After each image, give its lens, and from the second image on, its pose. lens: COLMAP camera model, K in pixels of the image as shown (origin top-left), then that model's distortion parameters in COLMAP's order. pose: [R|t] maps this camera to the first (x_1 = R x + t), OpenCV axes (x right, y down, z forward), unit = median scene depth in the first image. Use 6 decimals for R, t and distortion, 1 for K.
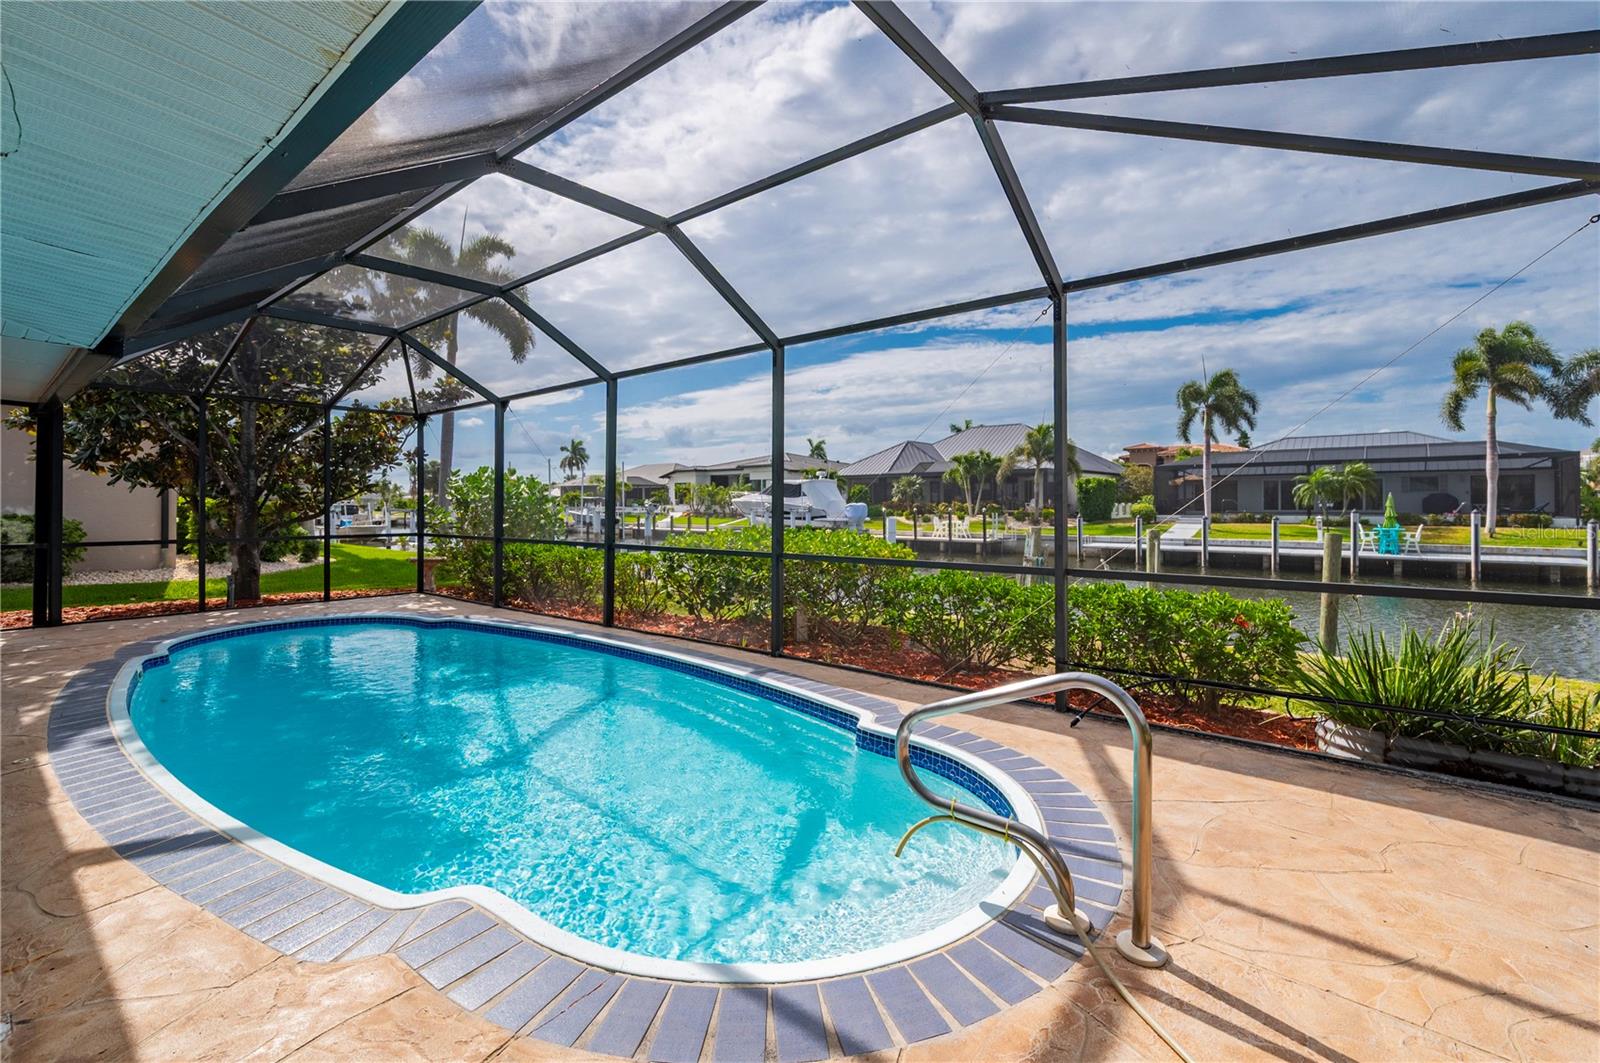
lens RADIAL K [[699.0, 0, 802.7], [0, 699.0, 512.6], [0, 0, 1]] dist [0.002795, 0.001243]
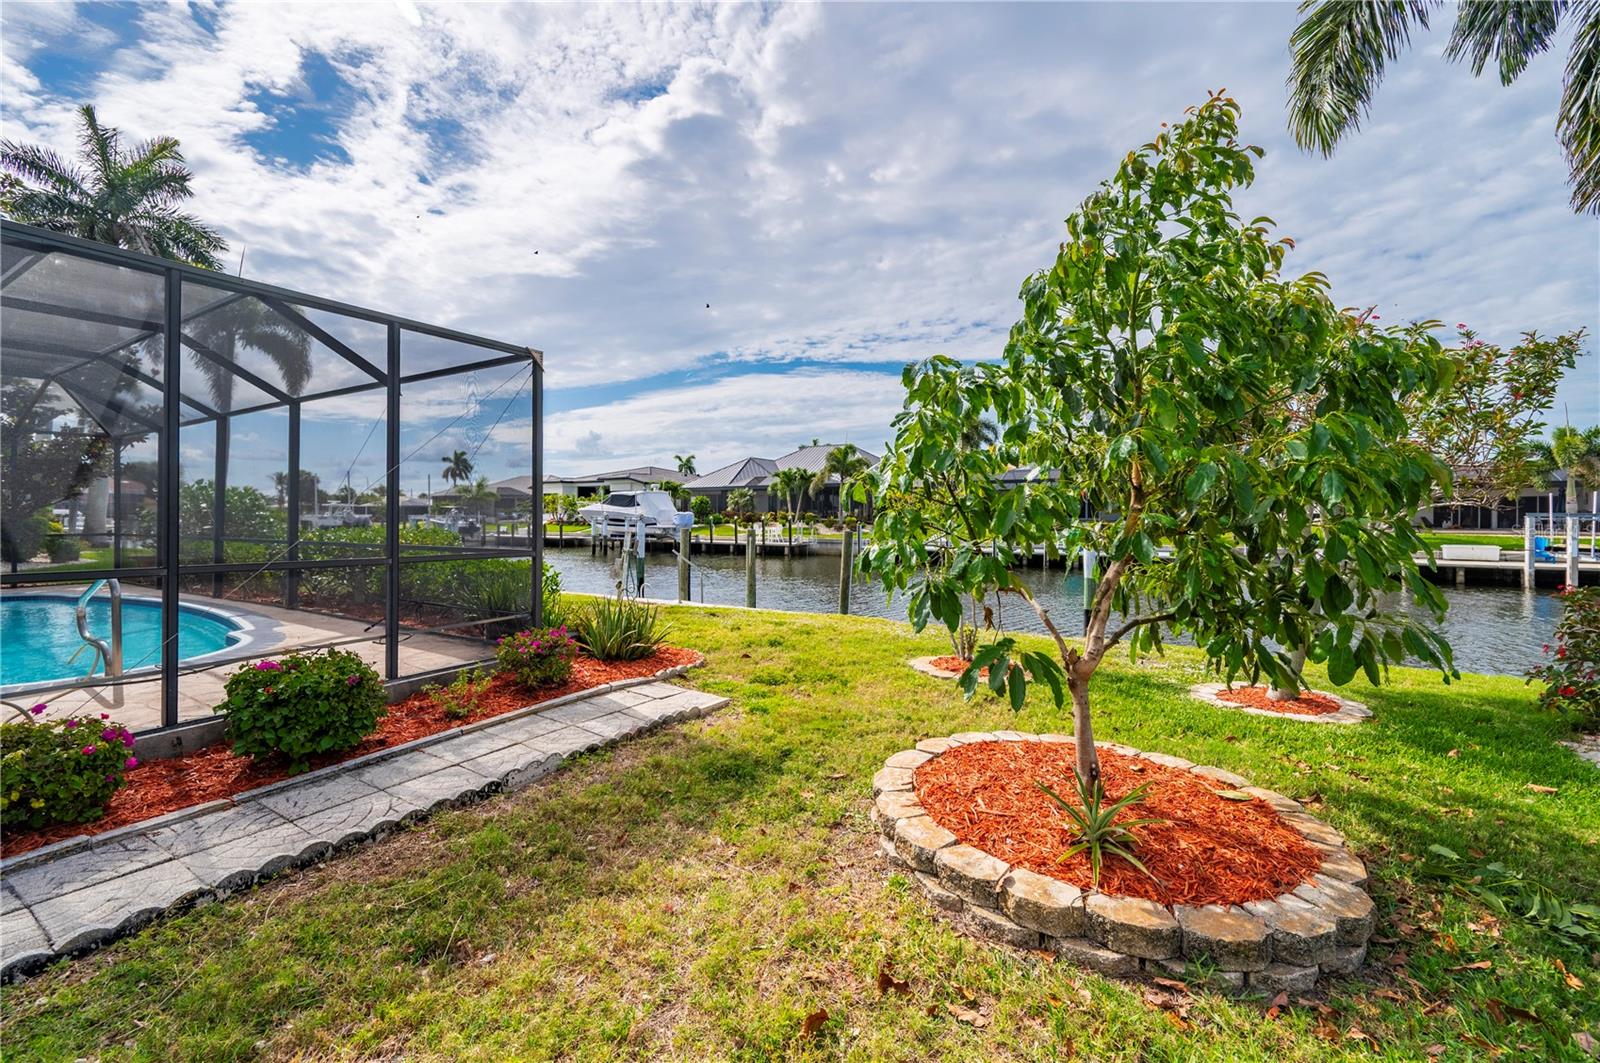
lens RADIAL K [[648.8, 0, 817.7], [0, 648.8, 490.9], [0, 0, 1]] dist [-0.002575, 0.001131]
pose [[0.987428, 0.005865, 0.157959, 0.119465], [0.001511, 0.998915, -0.046537, 0.001594], [-0.158060, 0.046191, 0.986348, -0.079618]]
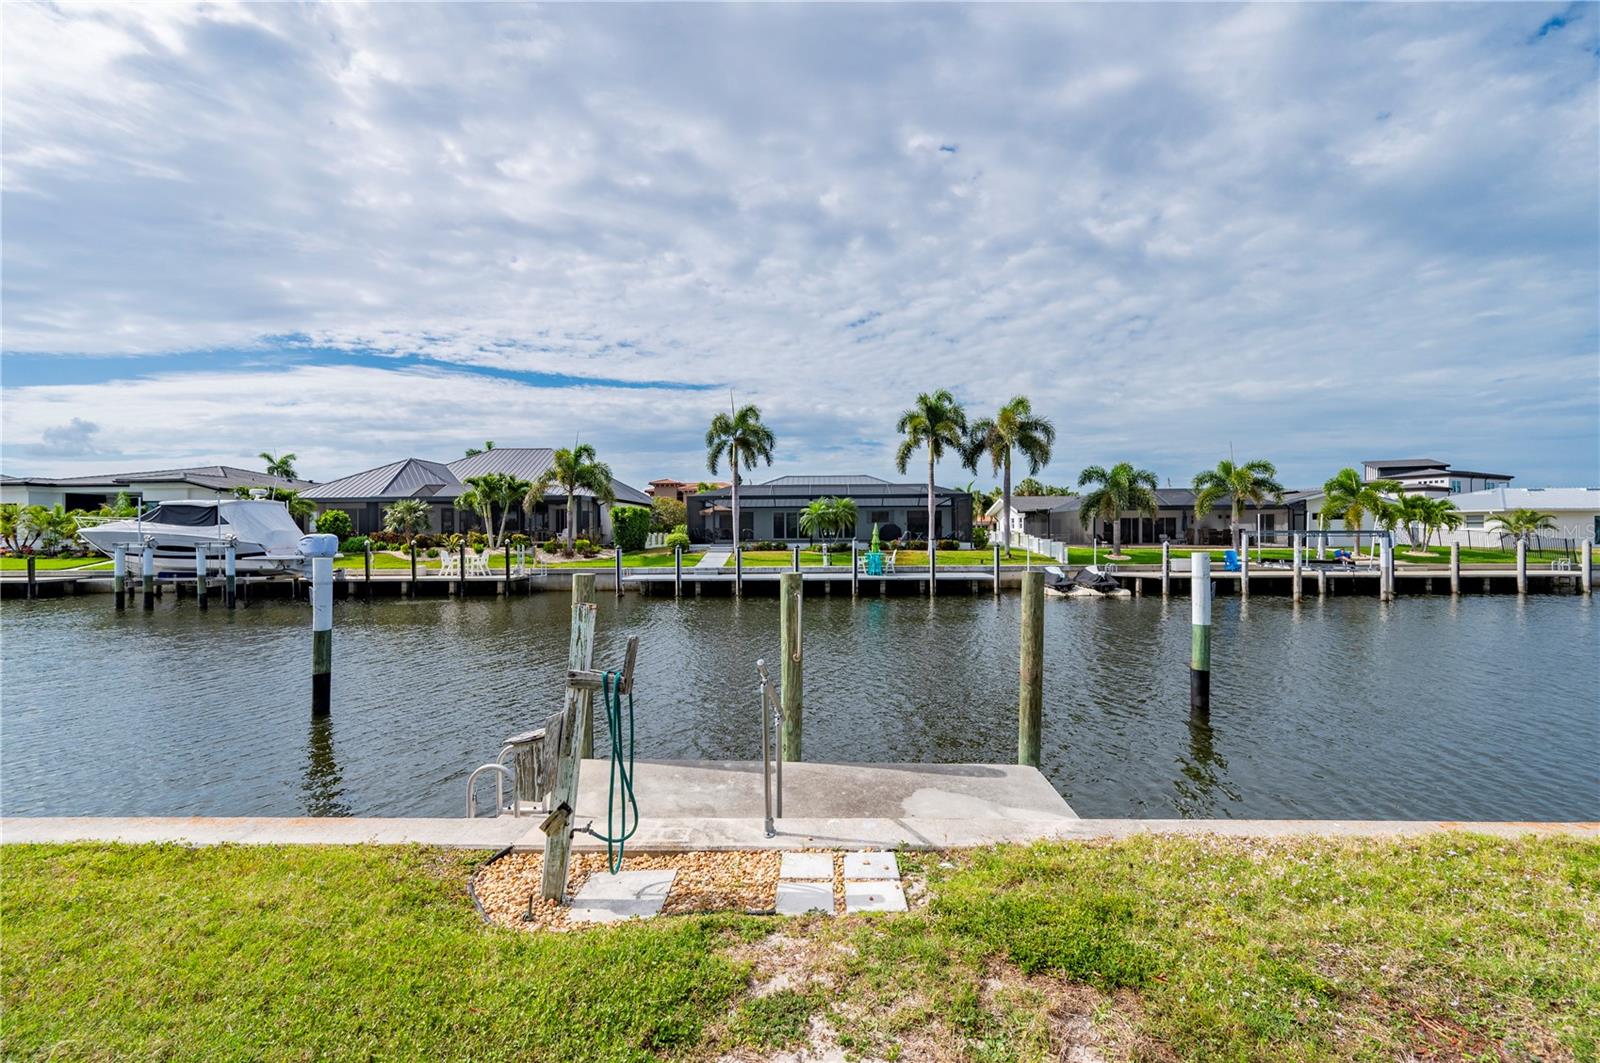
lens RADIAL K [[648.8, 0, 805.2], [0, 648.8, 523.1], [0, 0, 1]] dist [-0.002575, 0.001131]
pose [[0.779976, 0.006479, 0.625776, 0.046367], [0.013386, 0.999545, -0.027032, 0.000138], [-0.625667, 0.029461, 0.779534, 0.152749]]
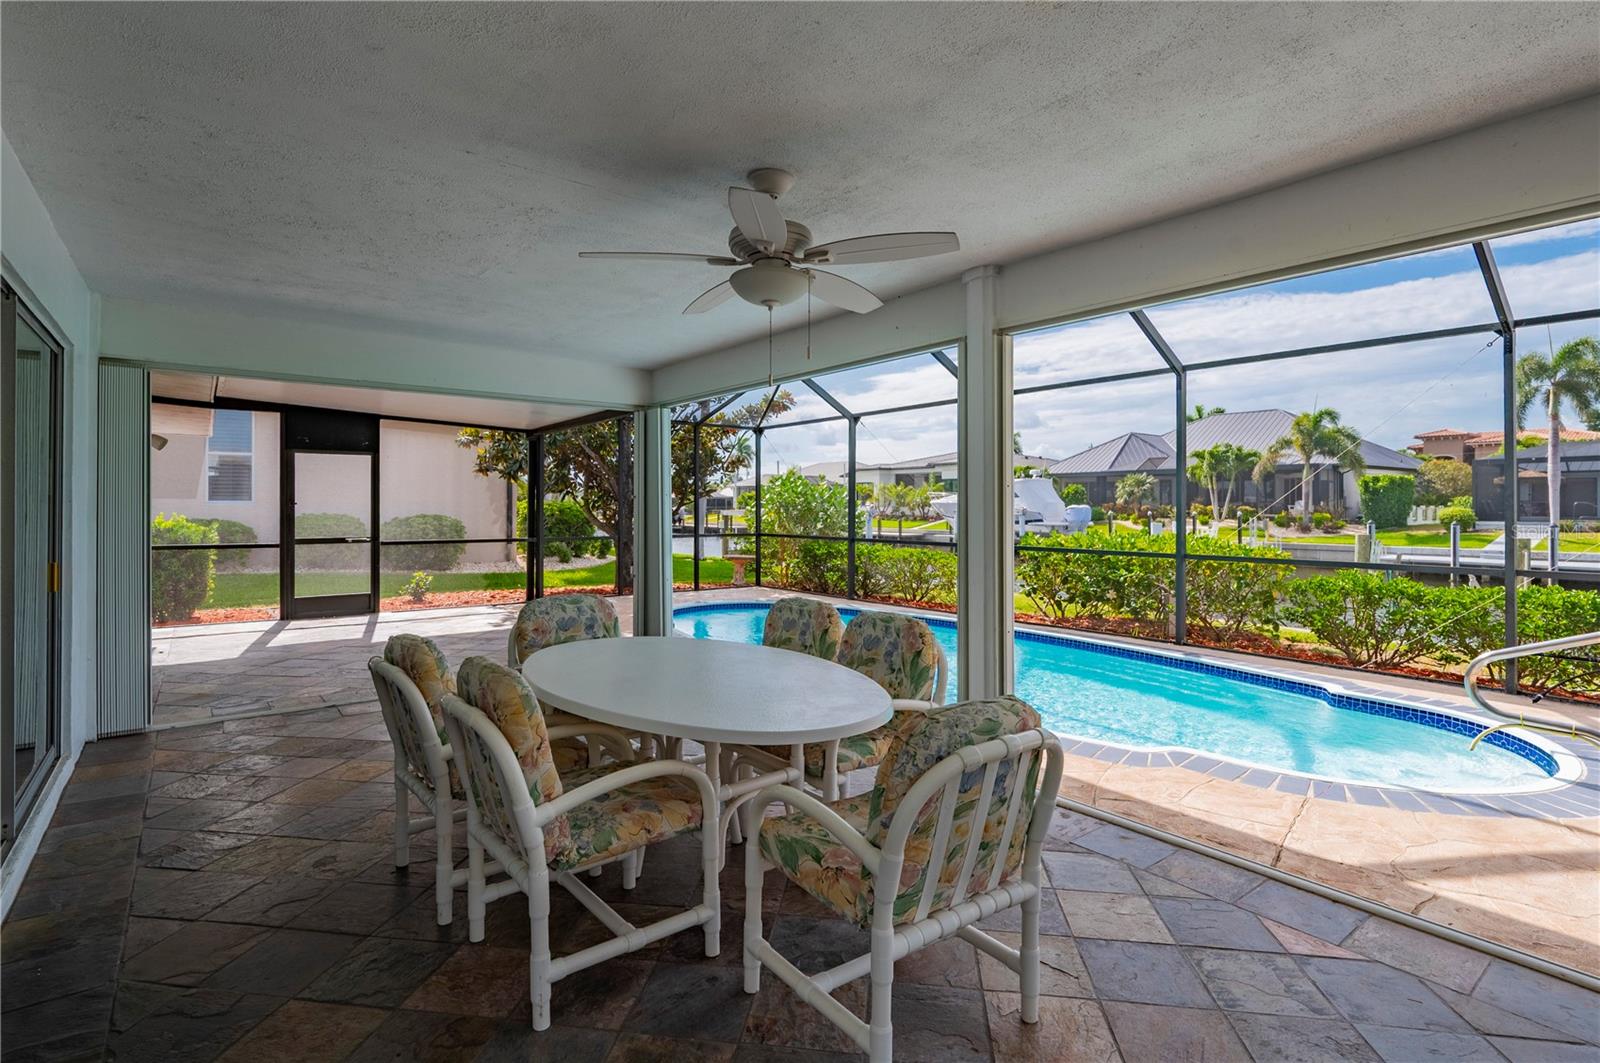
lens RADIAL K [[791.2, 0, 788.1], [0, 791.2, 510.5], [0, 0, 1]] dist [-0.000085, -0.000985]
pose [[0.973721, 0.003816, -0.227713, -0.049642], [-0.005045, 0.999976, -0.004814, -0.000439], [0.227689, 0.005836, 0.973716, -0.053658]]
